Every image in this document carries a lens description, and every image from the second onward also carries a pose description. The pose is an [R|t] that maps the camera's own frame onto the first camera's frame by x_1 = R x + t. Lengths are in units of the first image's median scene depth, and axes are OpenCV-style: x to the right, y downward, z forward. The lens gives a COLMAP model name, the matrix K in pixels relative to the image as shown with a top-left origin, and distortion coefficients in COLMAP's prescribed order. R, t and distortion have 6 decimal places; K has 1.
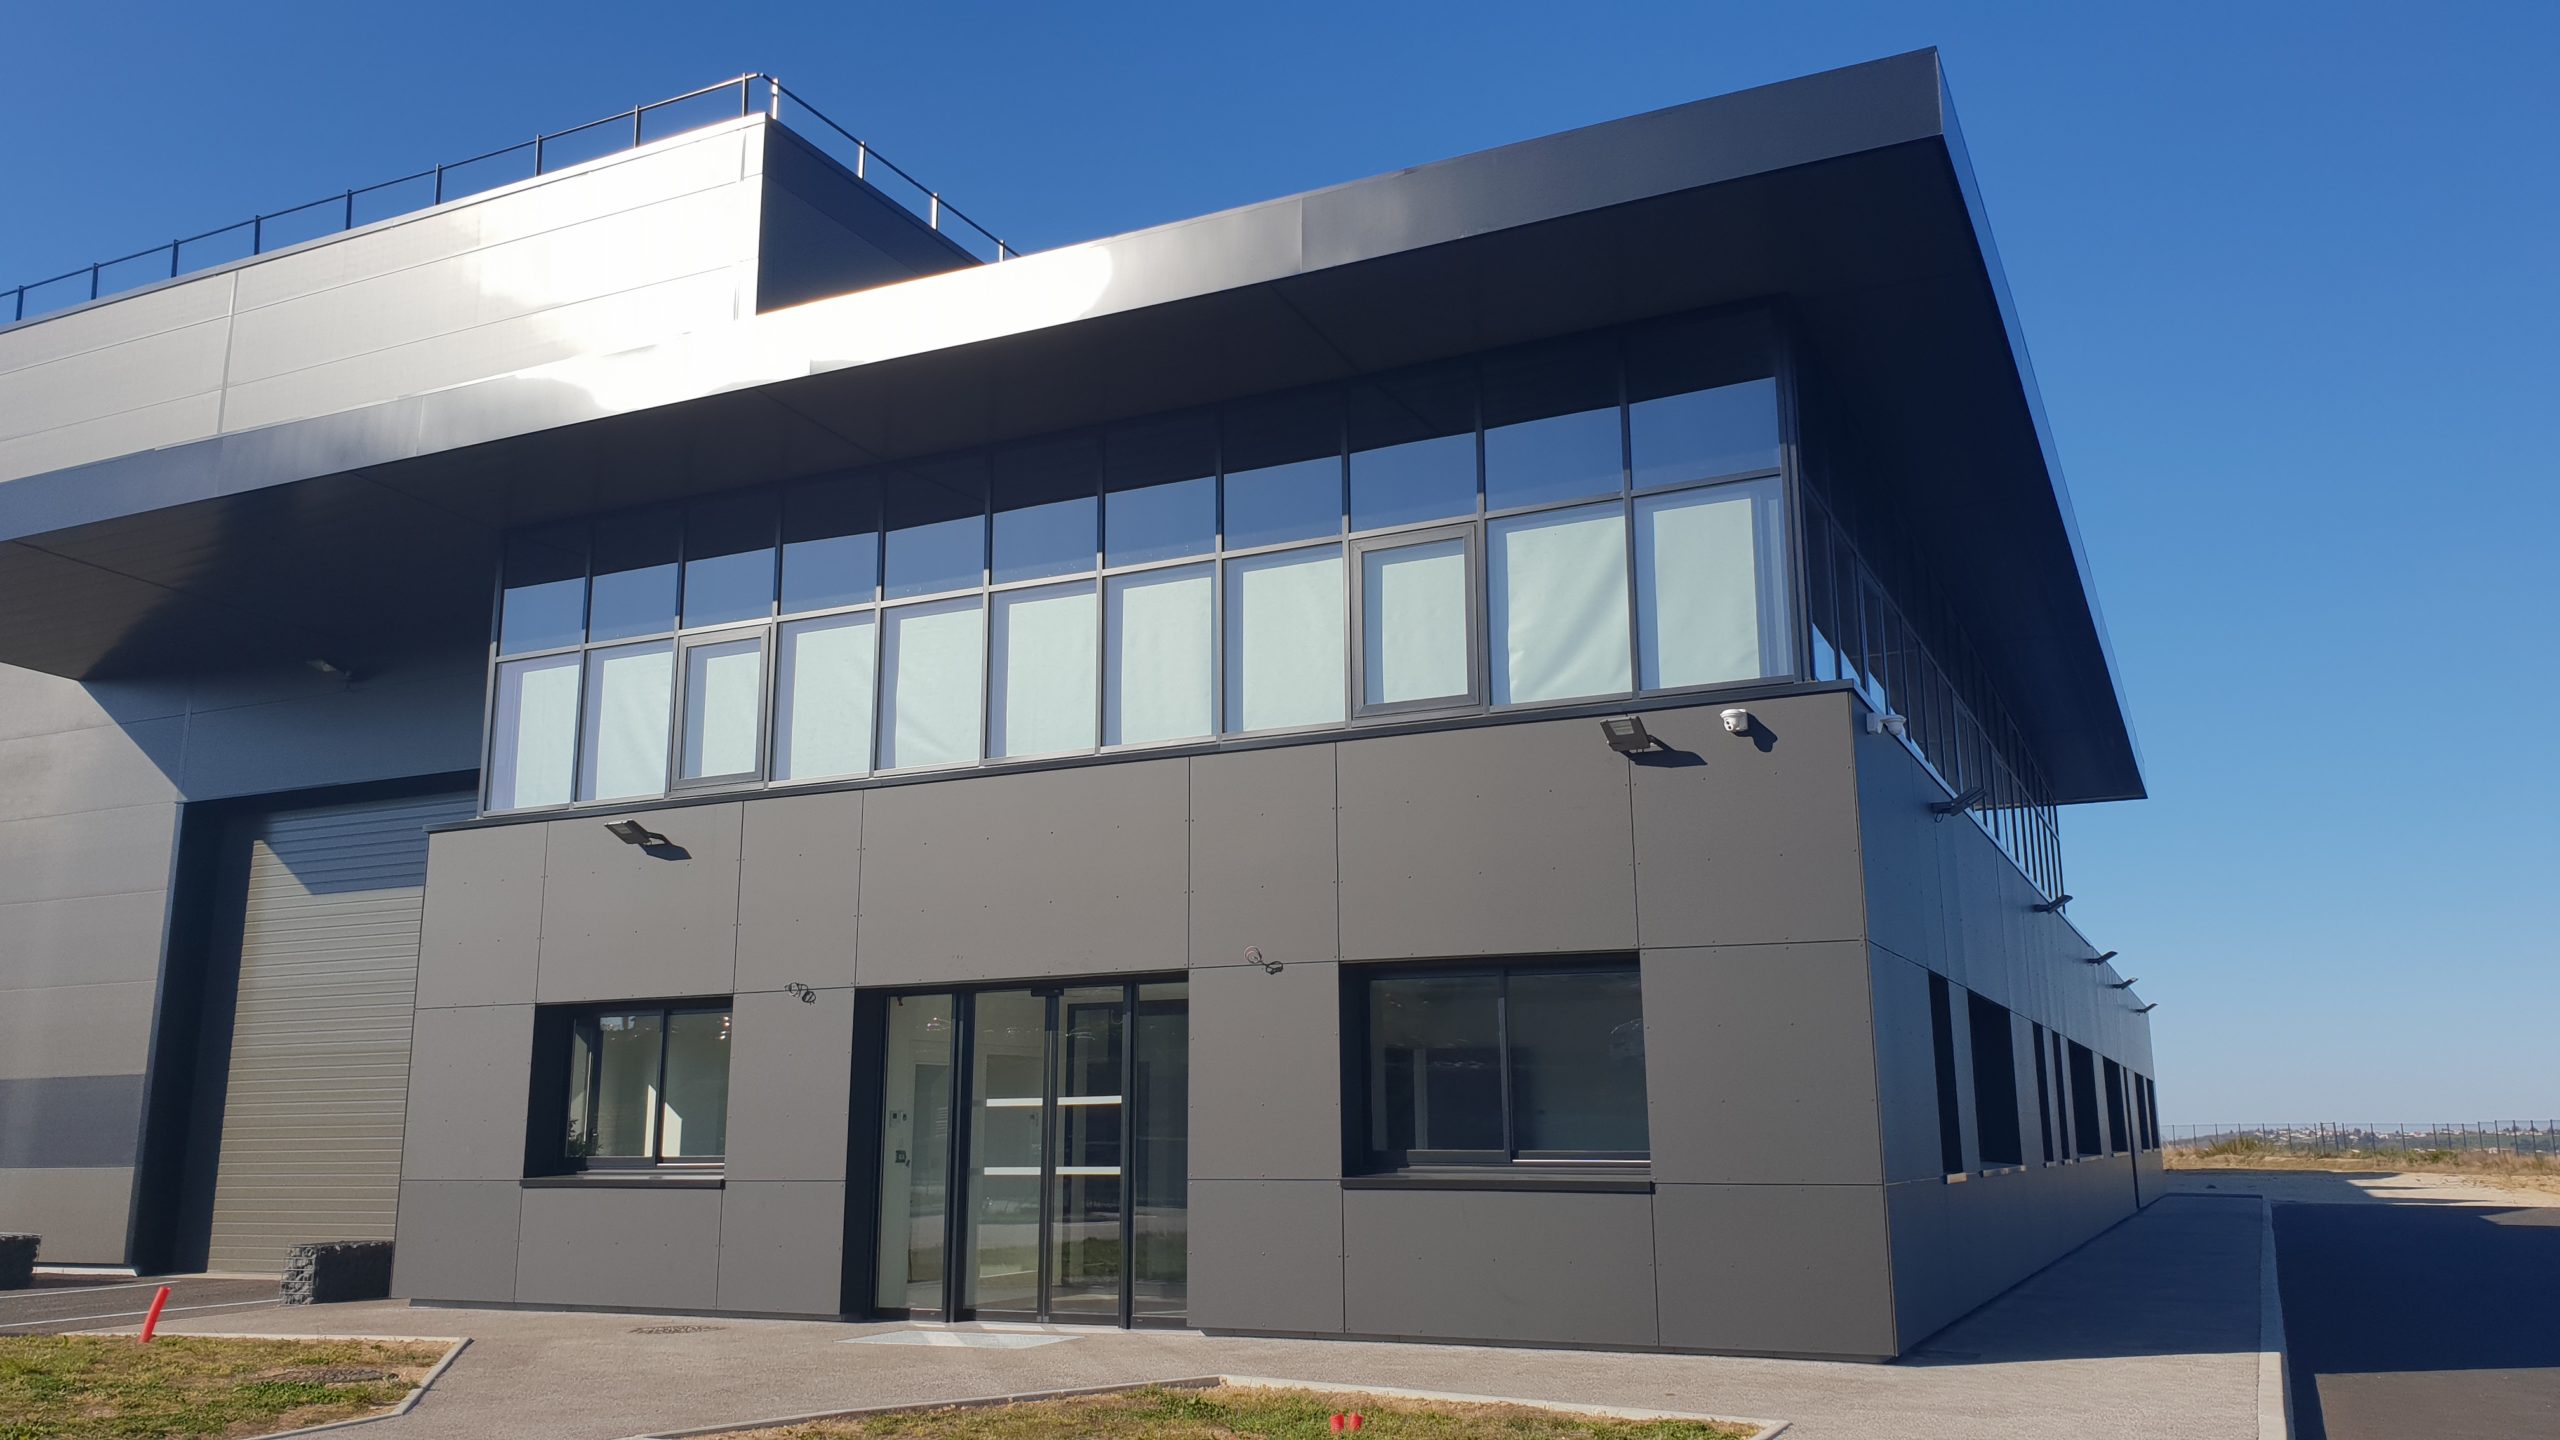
lens RADIAL K [[1971.0, 0, 1225.8], [0, 1971.0, 706.7], [0, 0, 1]] dist [0.037990, 0.002250]
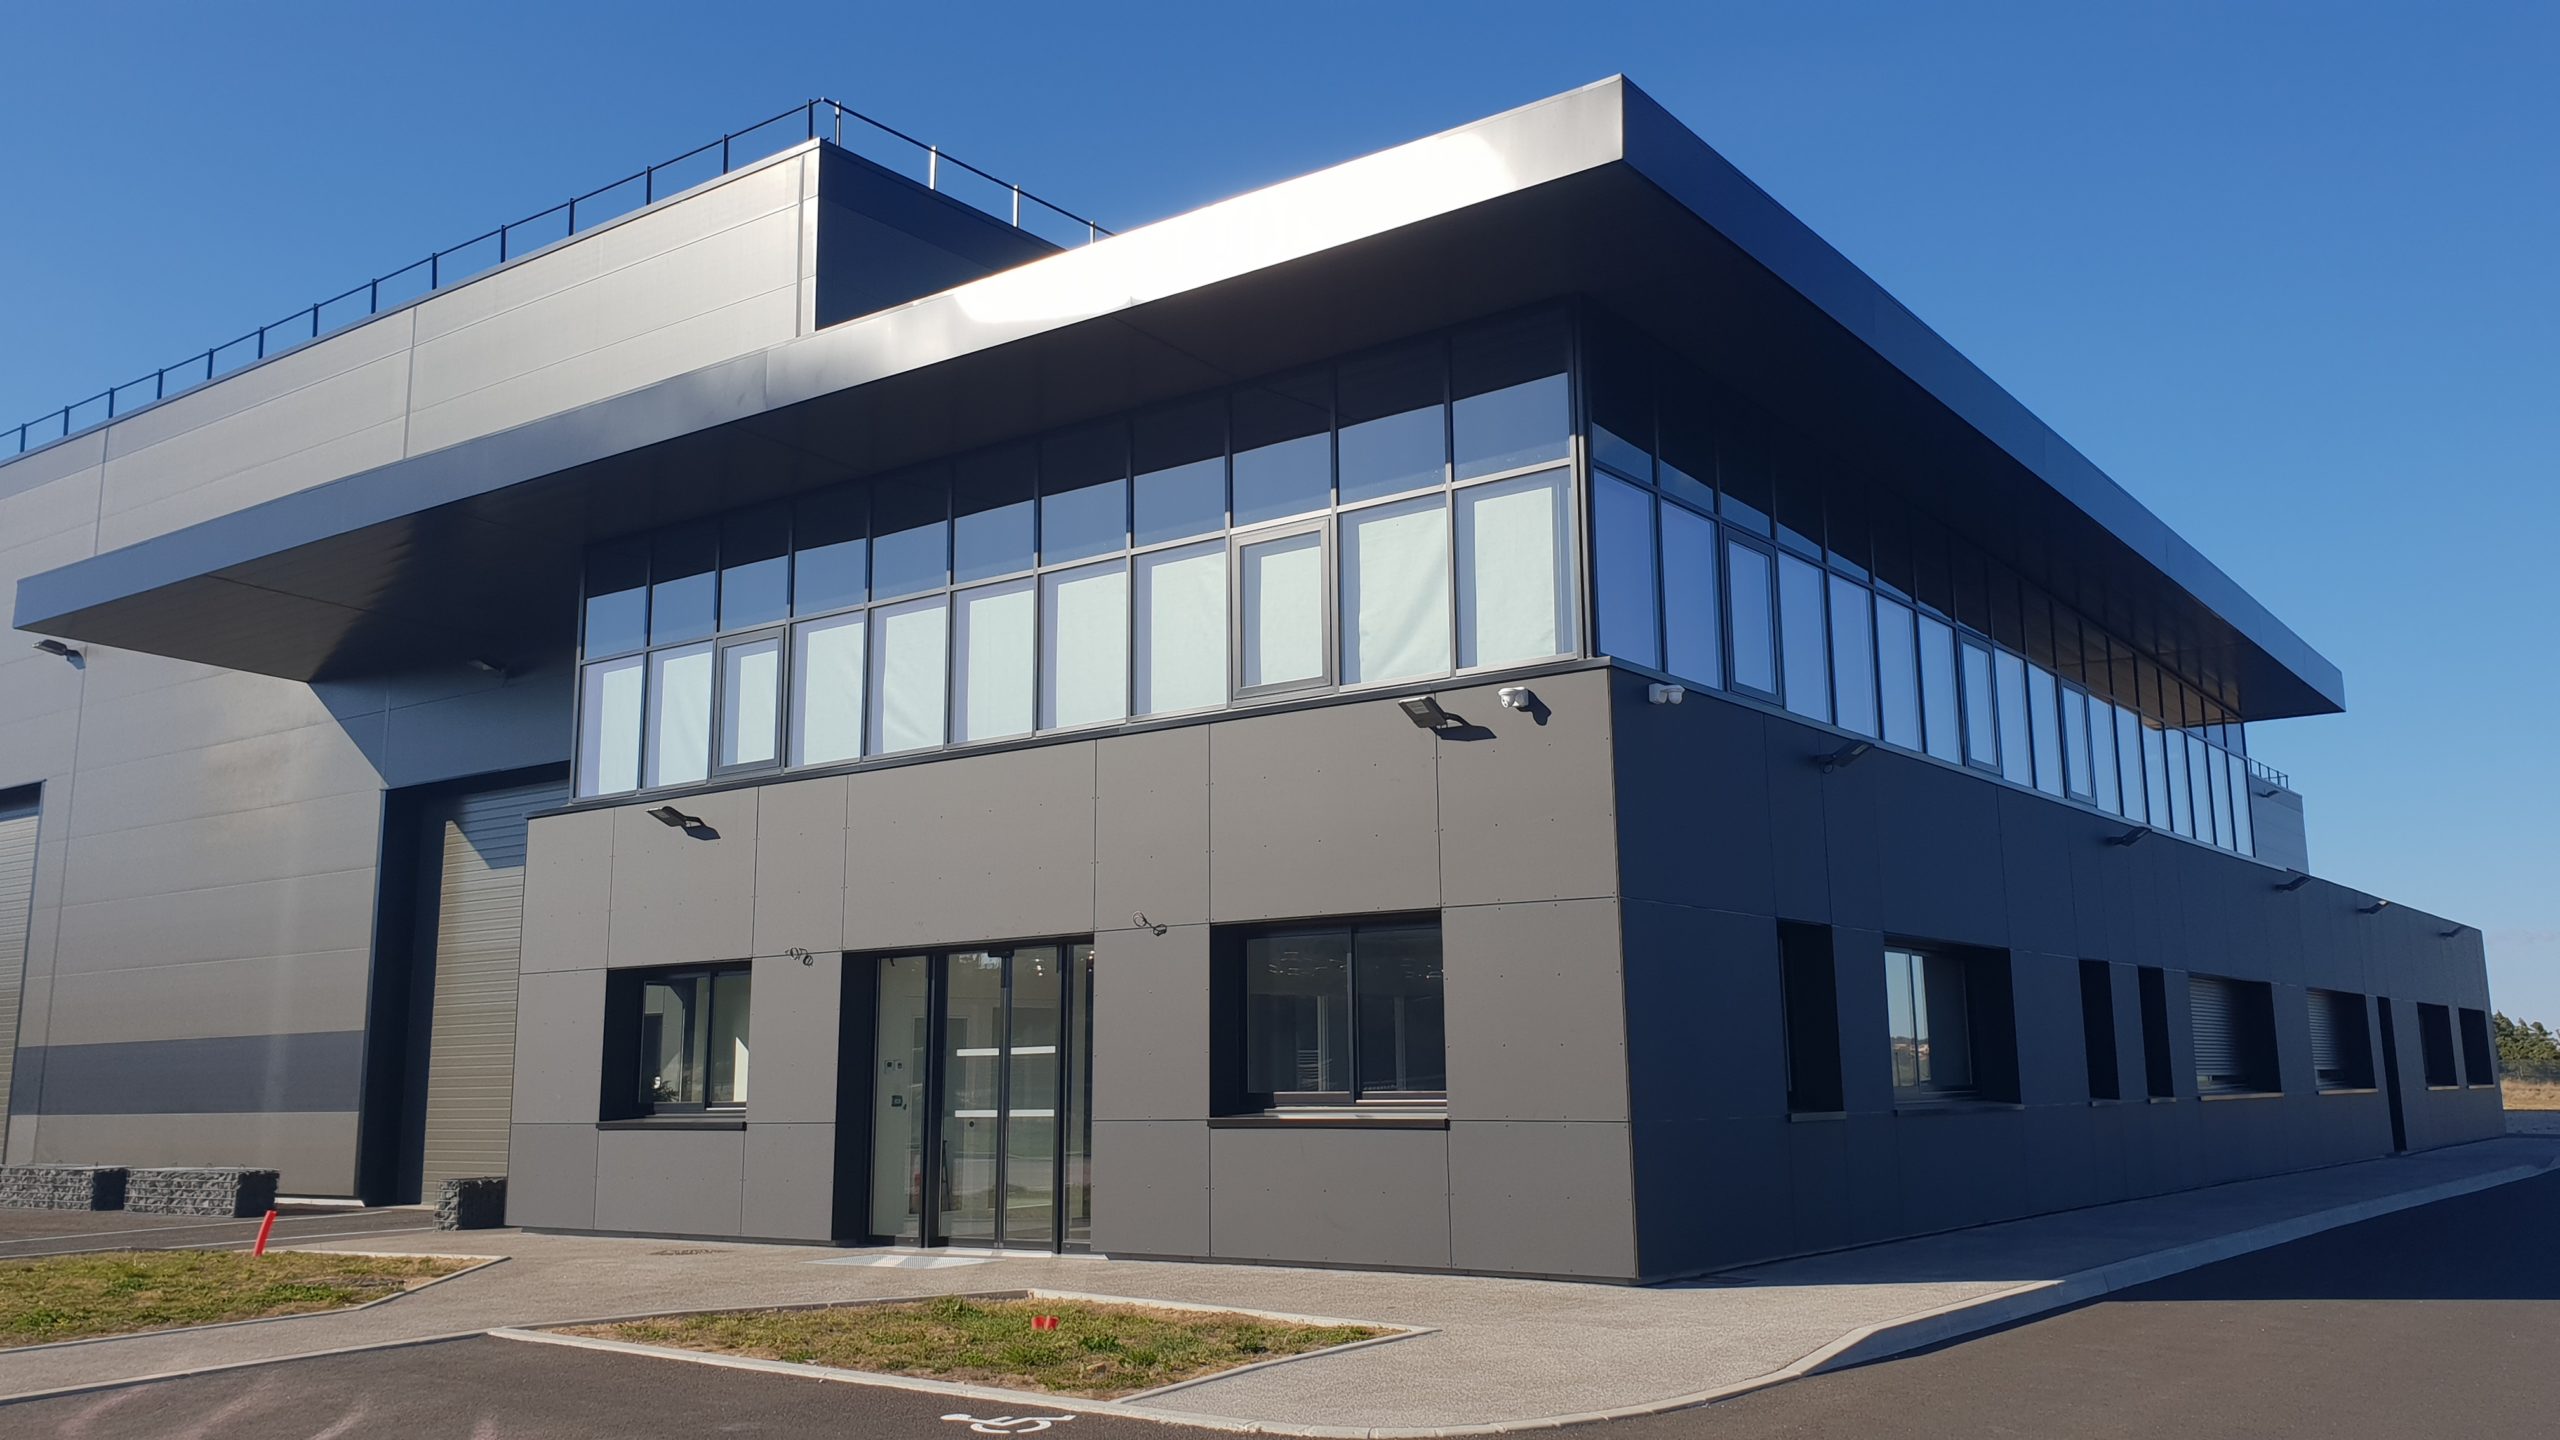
lens RADIAL K [[2107.2, 0, 1287.0], [0, 2107.2, 667.8], [0, 0, 1]] dist [0.068468, -0.103427]
pose [[0.984138, -0.040746, -0.172662, 0.255189], [0.044718, 0.998816, 0.019176, -0.028264], [0.171676, -0.026593, 0.984795, -0.125553]]
